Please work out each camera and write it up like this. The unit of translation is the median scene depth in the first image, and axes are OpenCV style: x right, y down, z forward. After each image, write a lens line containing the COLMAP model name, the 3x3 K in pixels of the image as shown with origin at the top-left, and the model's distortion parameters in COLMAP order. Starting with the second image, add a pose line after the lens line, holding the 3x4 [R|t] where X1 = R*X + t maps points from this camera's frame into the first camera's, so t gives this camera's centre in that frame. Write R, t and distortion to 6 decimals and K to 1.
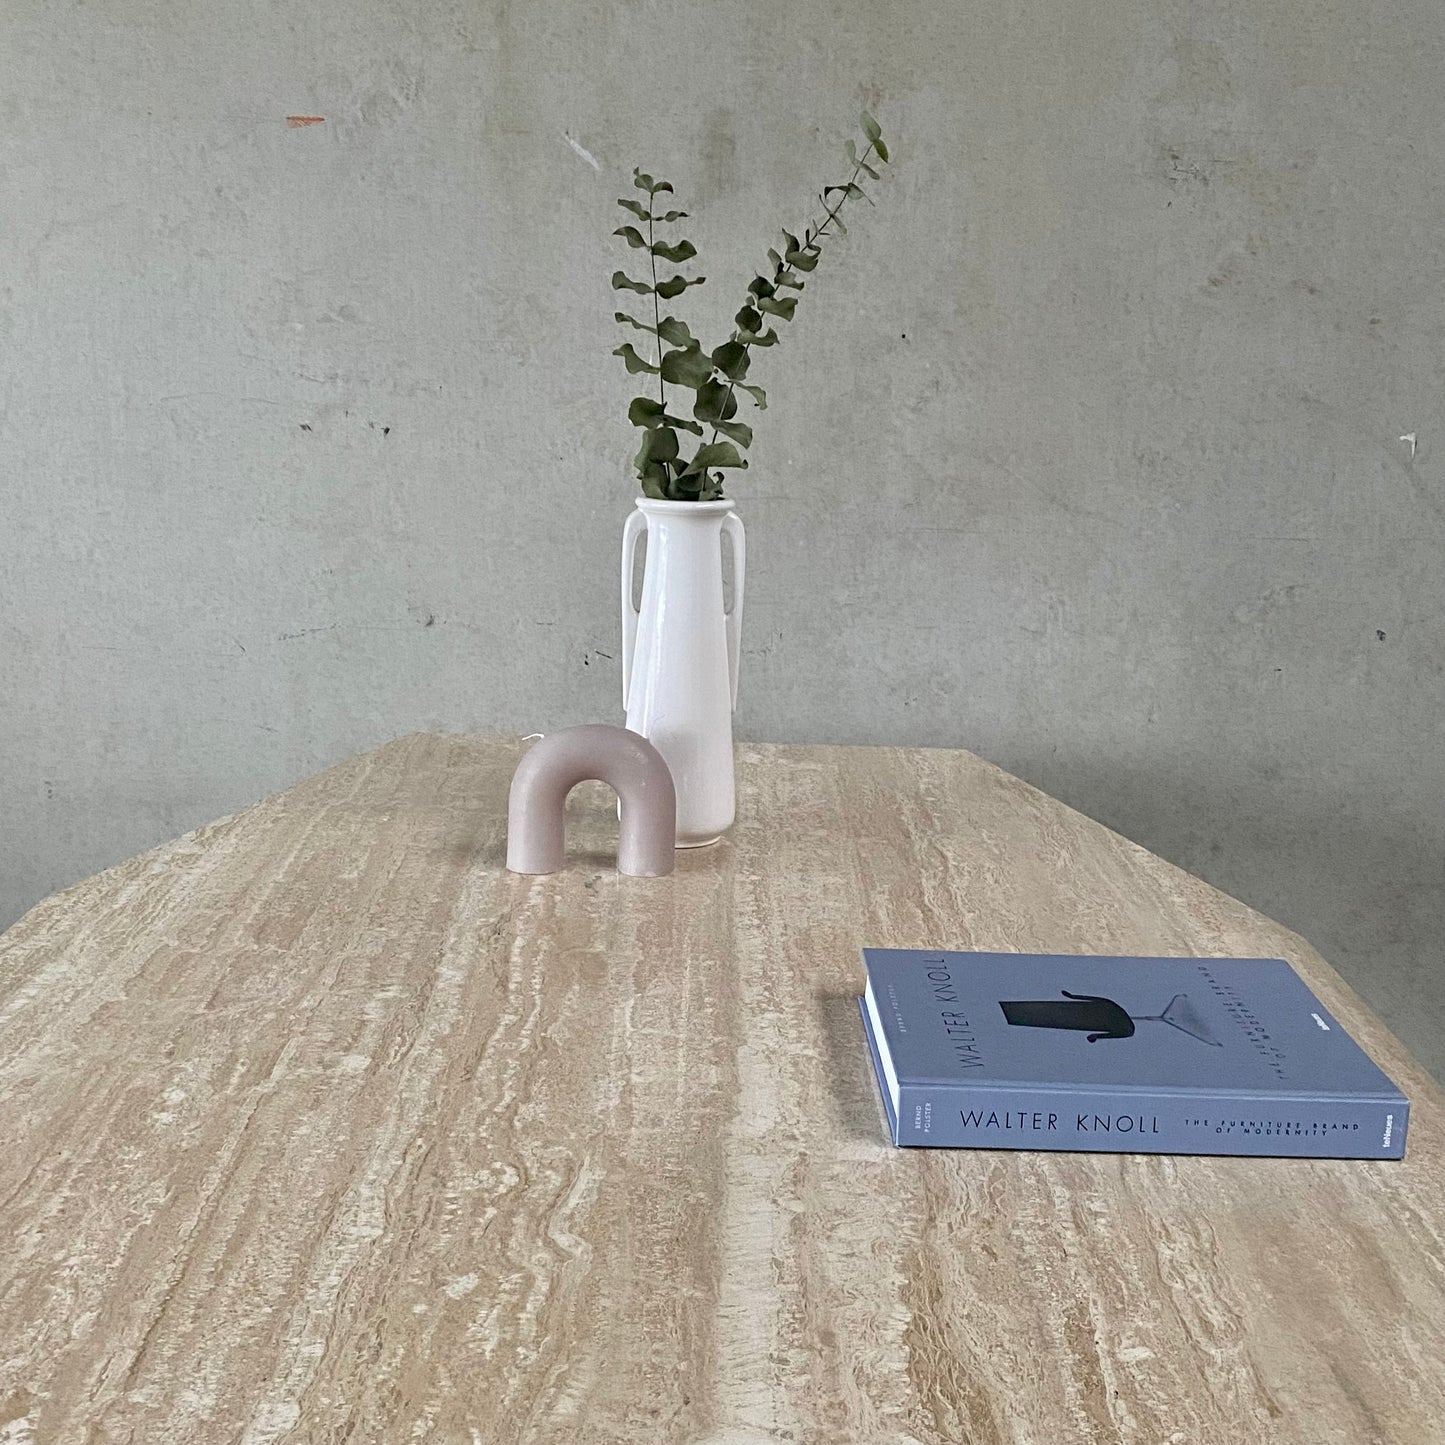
lens RADIAL K [[1841.8, 0, 720.1], [0, 1841.8, 701.5], [0, 0, 1]] dist [0.179921, -0.549541]
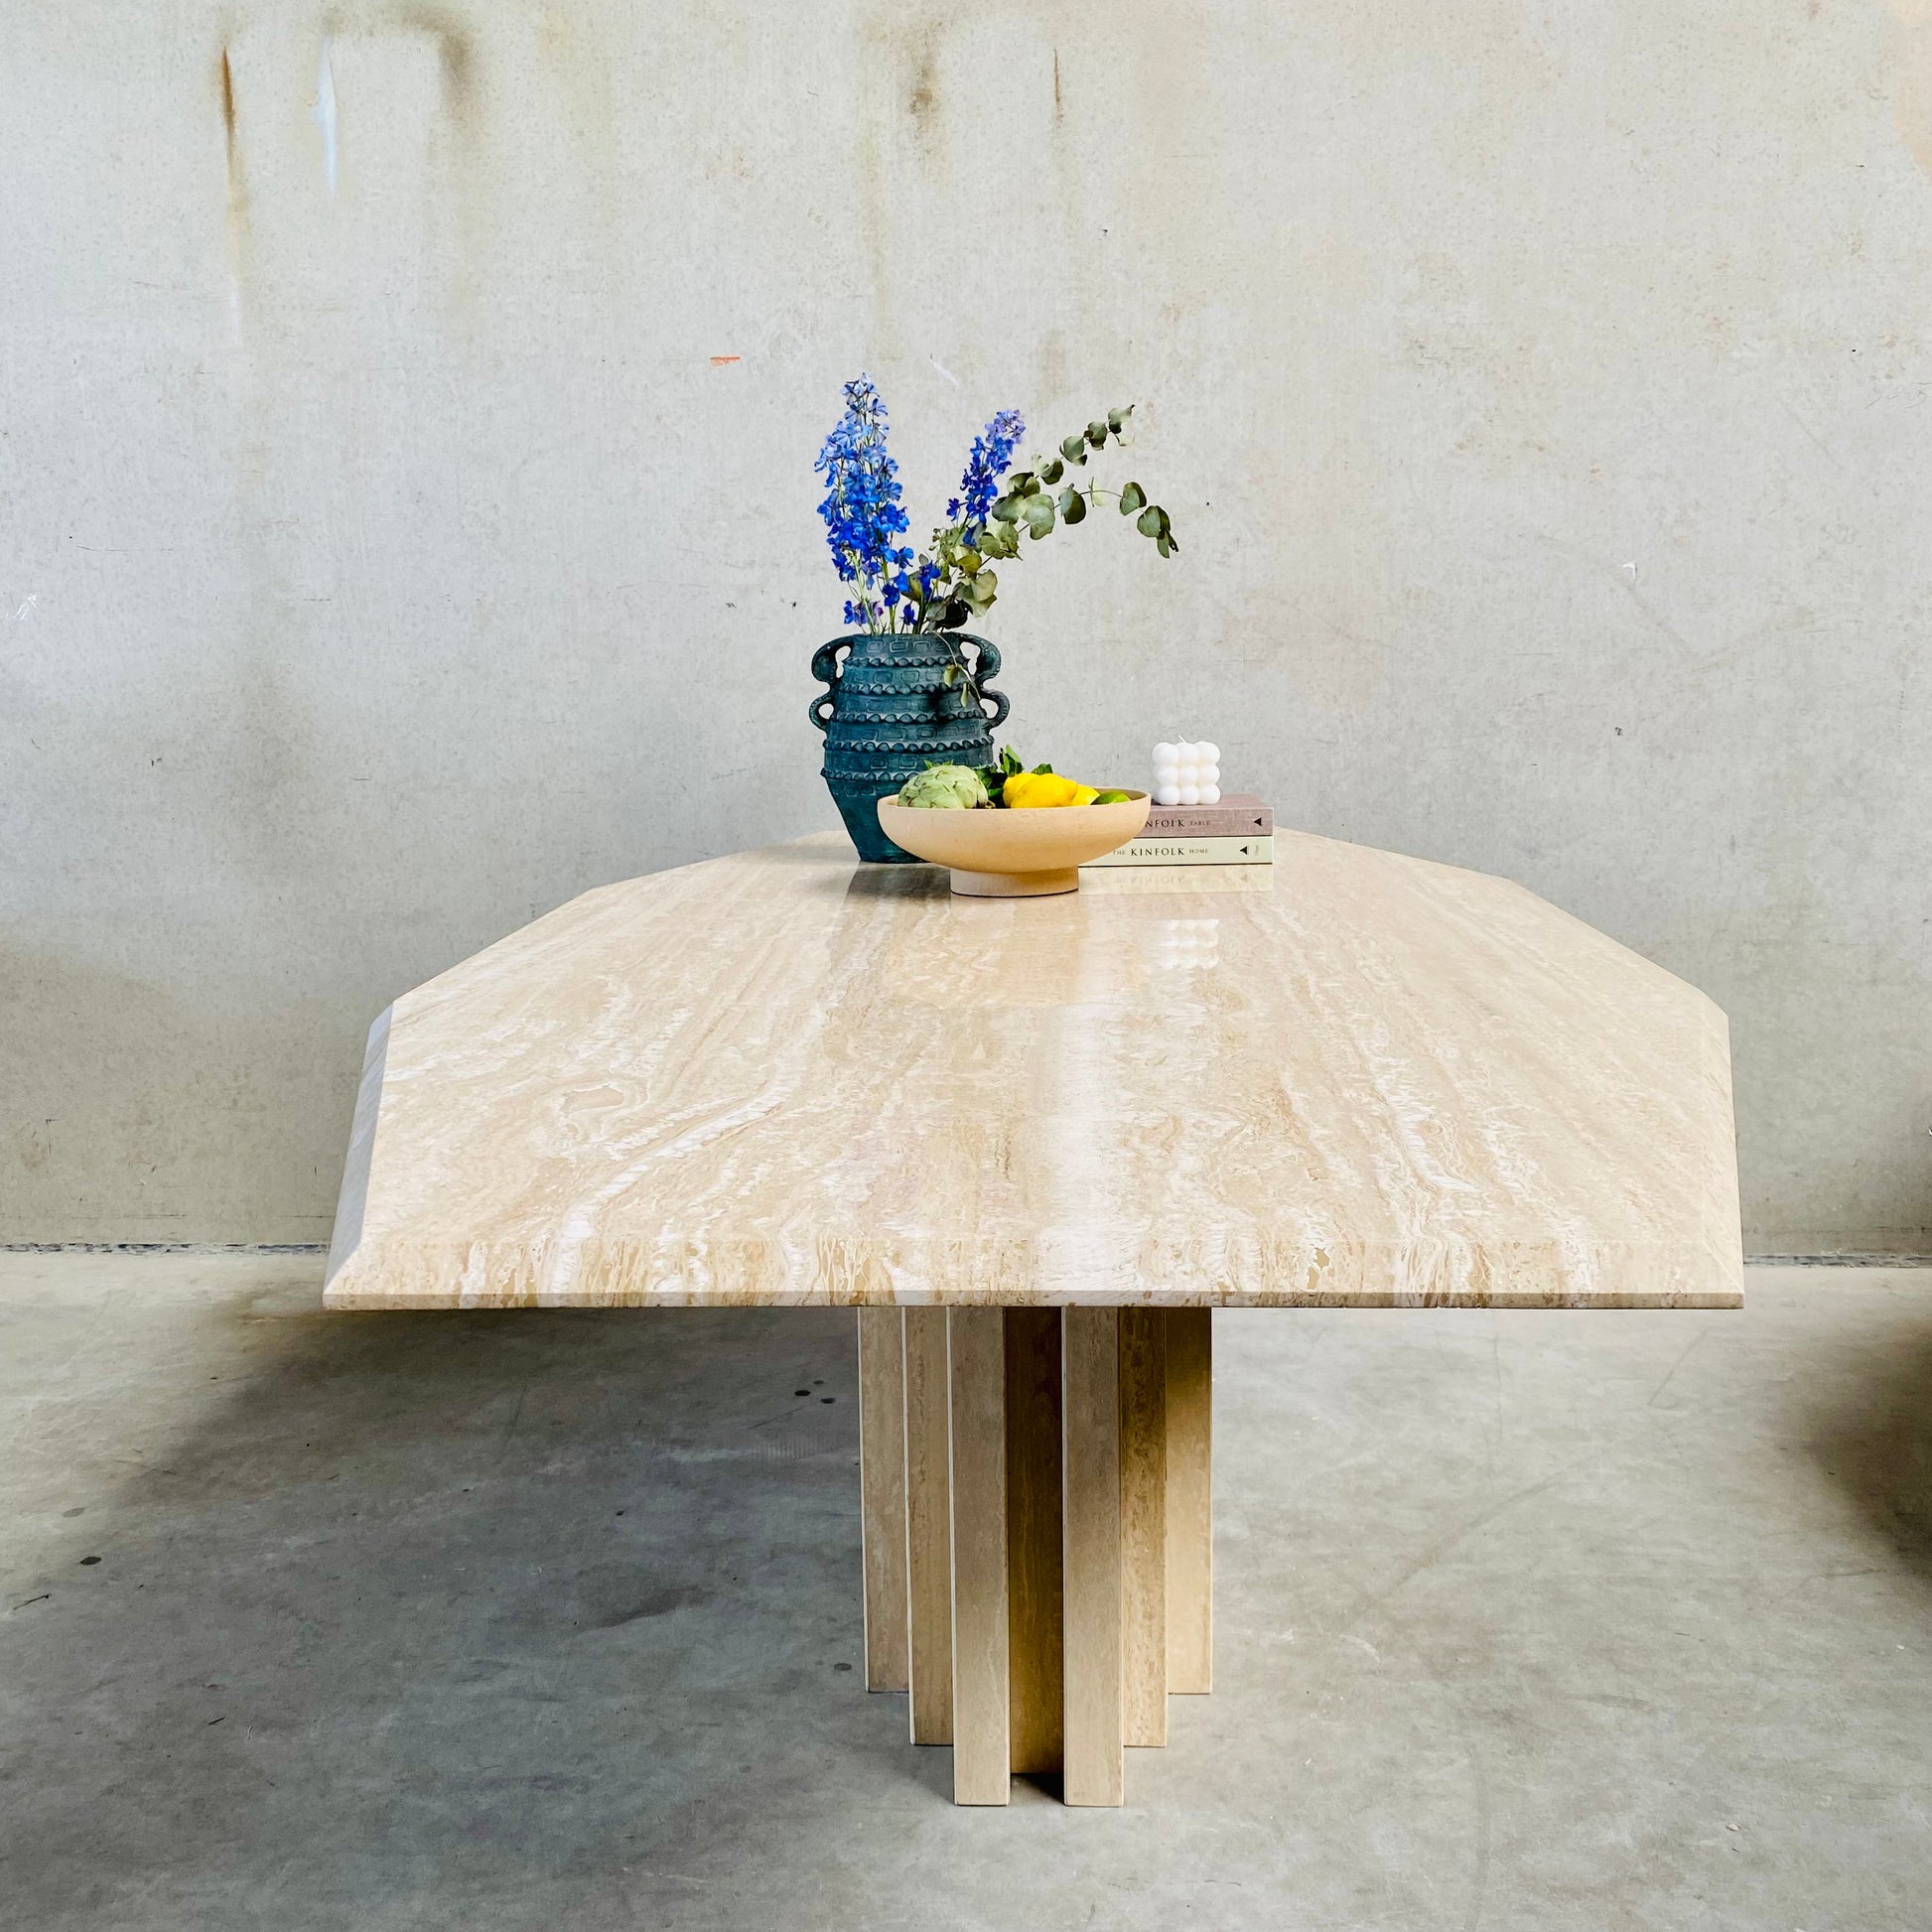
lens RADIAL K [[1968.8, 0, 961.7], [0, 1968.8, 943.2], [0, 0, 1]] dist [0.145550, -0.400074]
pose [[0.997526, -0.041085, -0.057045, -0.001962], [0.038064, 0.997865, -0.053072, 0.270441], [0.059104, 0.050769, 0.996960, -0.528159]]
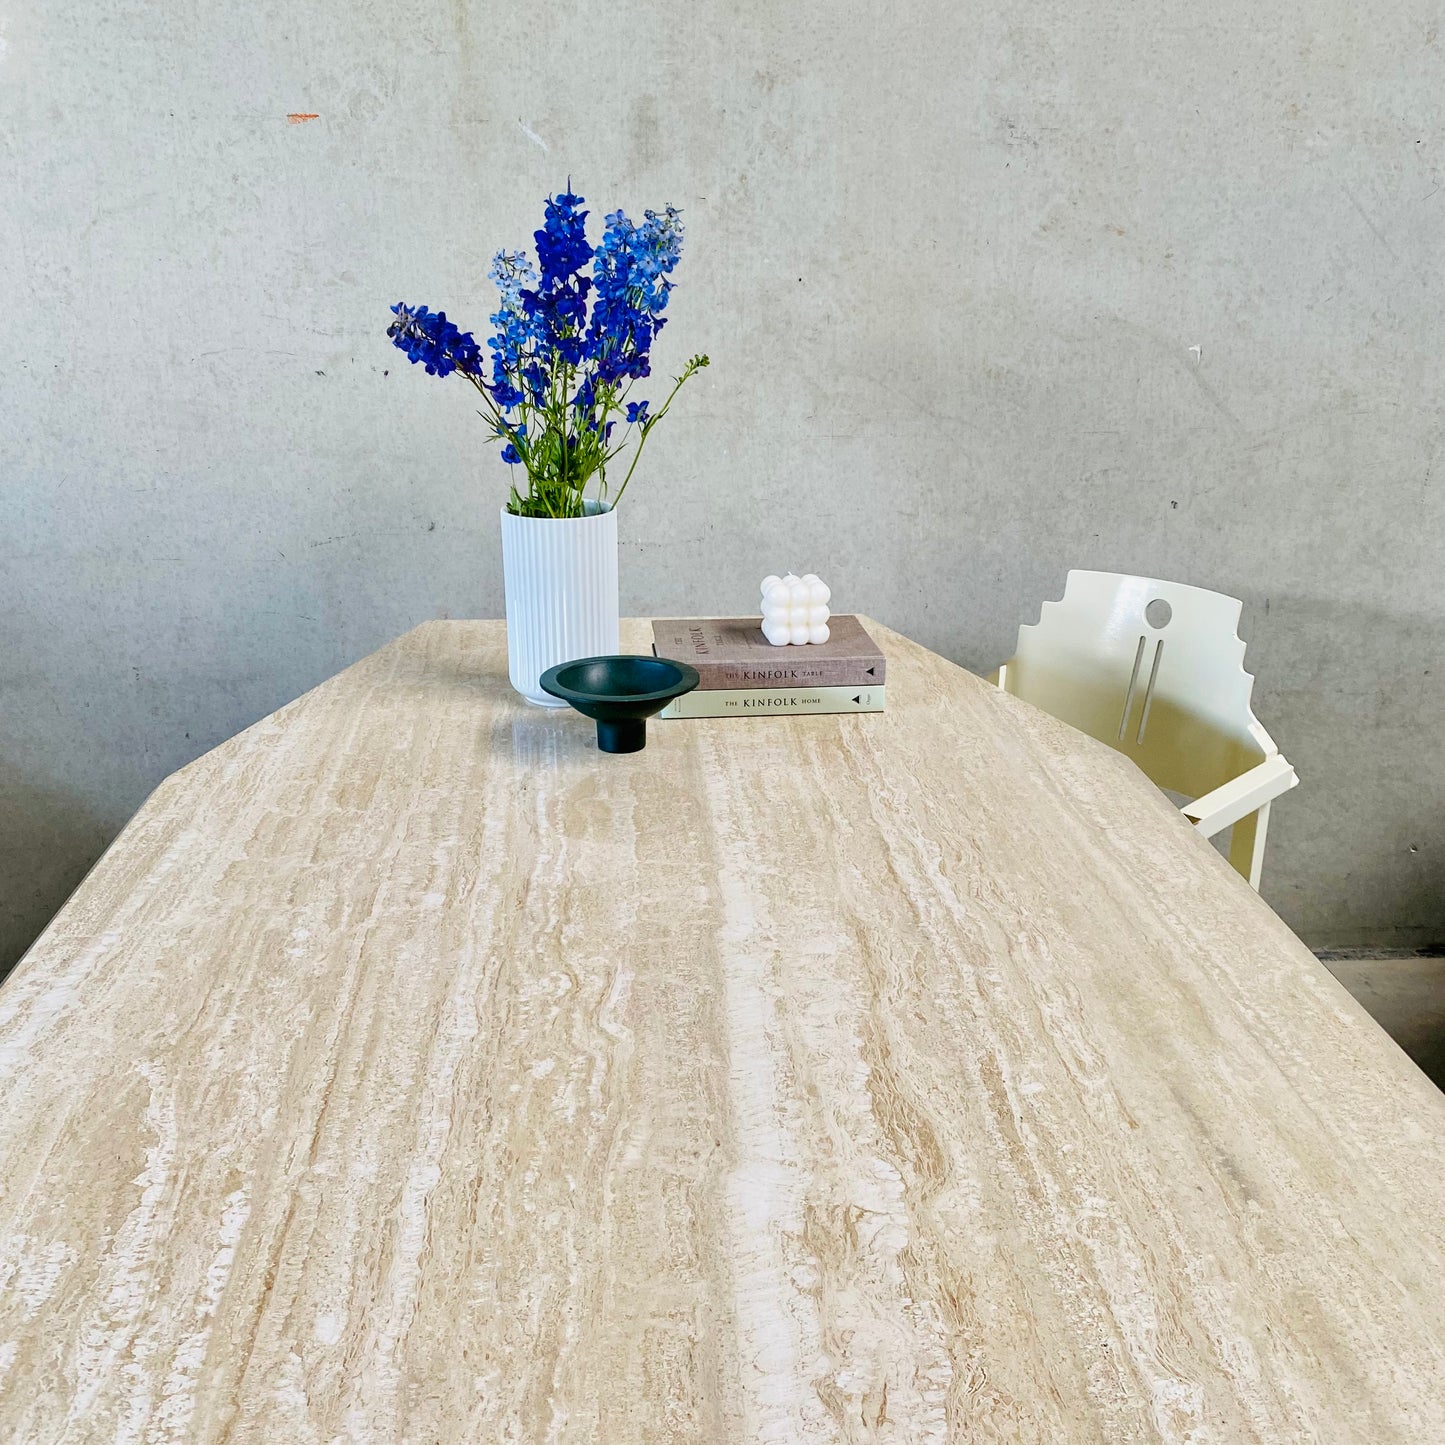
lens RADIAL K [[1466.9, 0, 717.4], [0, 1466.9, 732.0], [0, 0, 1]] dist [0.168519, -0.484197]
pose [[0.997408, -0.051706, 0.050030, -0.037465], [0.044847, 0.990543, 0.129665, -0.047941], [-0.056261, -0.127085, 0.990295, -0.037061]]
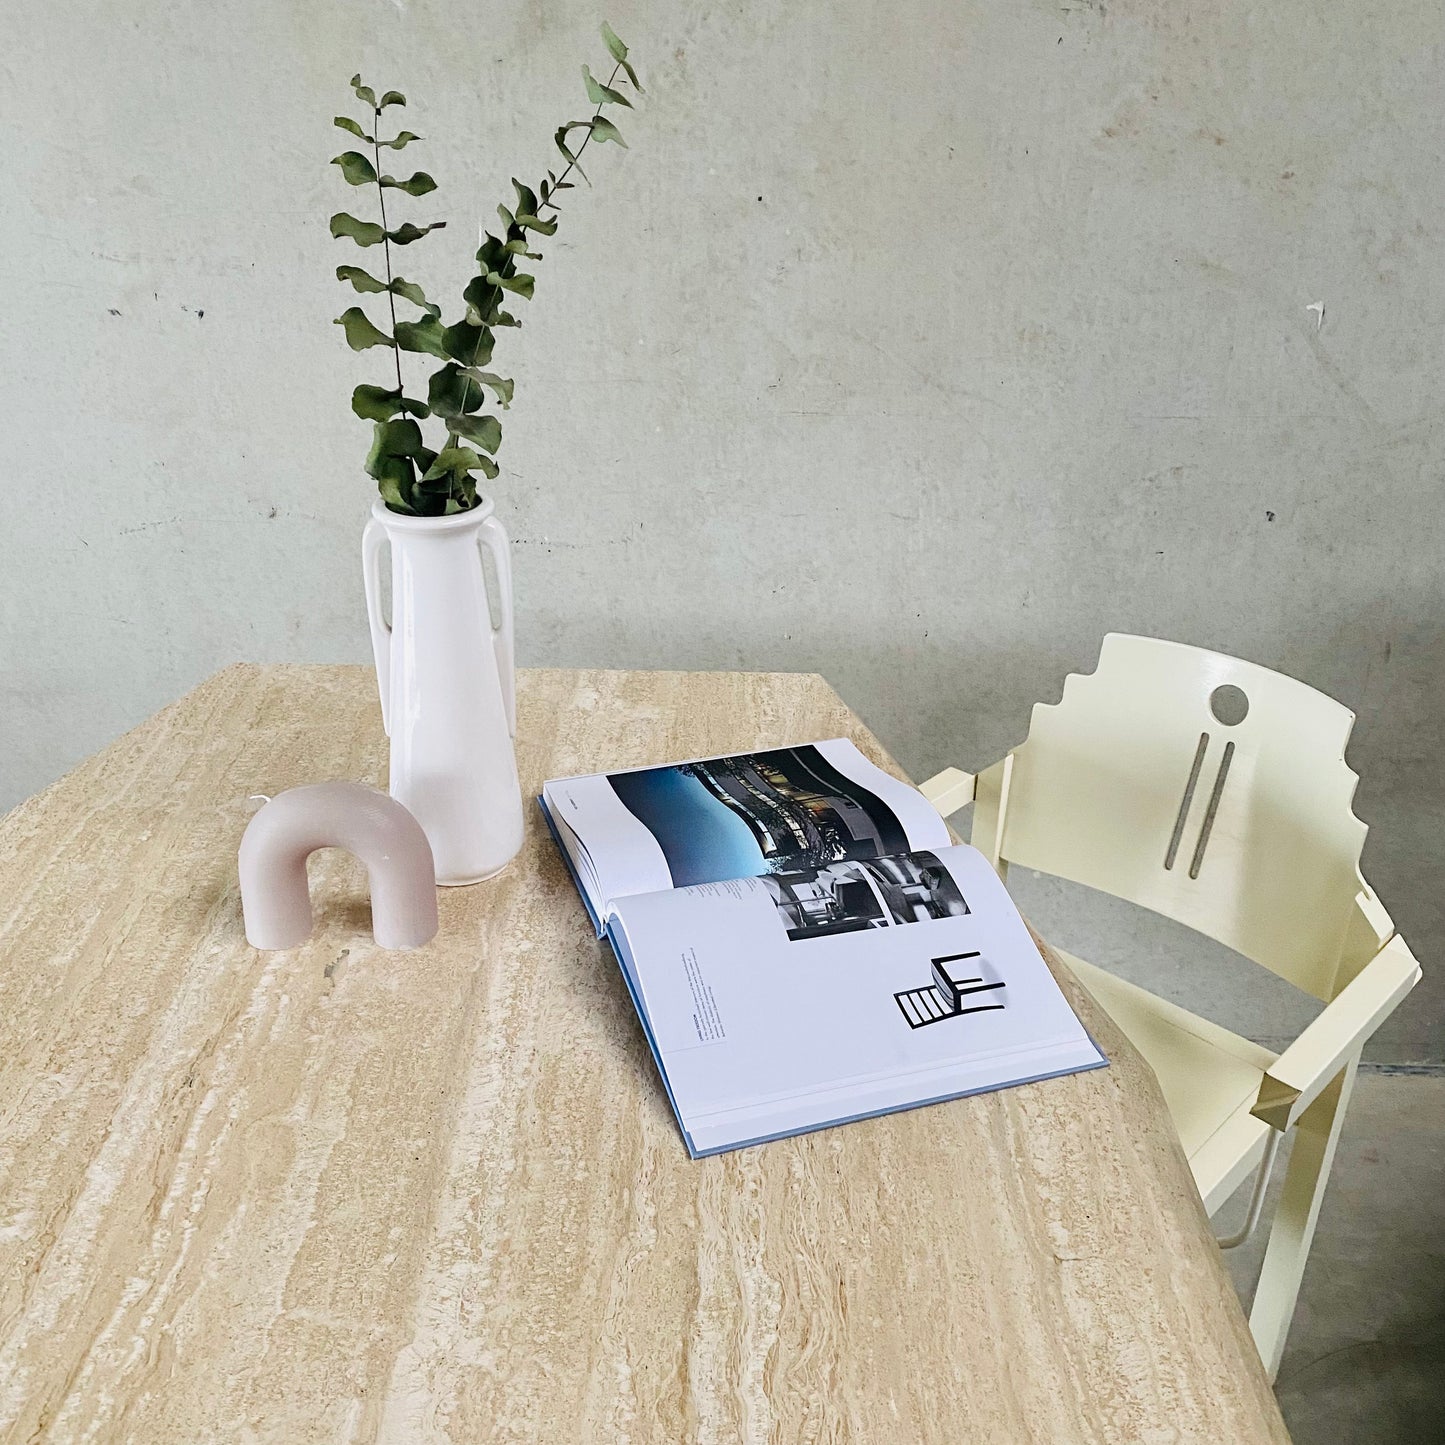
lens RADIAL K [[1484.0, 0, 717.7], [0, 1484.0, 711.0], [0, 0, 1]] dist [0.019303, -0.025472]
pose [[0.999666, -0.010201, -0.023753, 0.159261], [0.015781, 0.968589, 0.248167, -0.232821], [0.020475, -0.248459, 0.968426, 0.419646]]
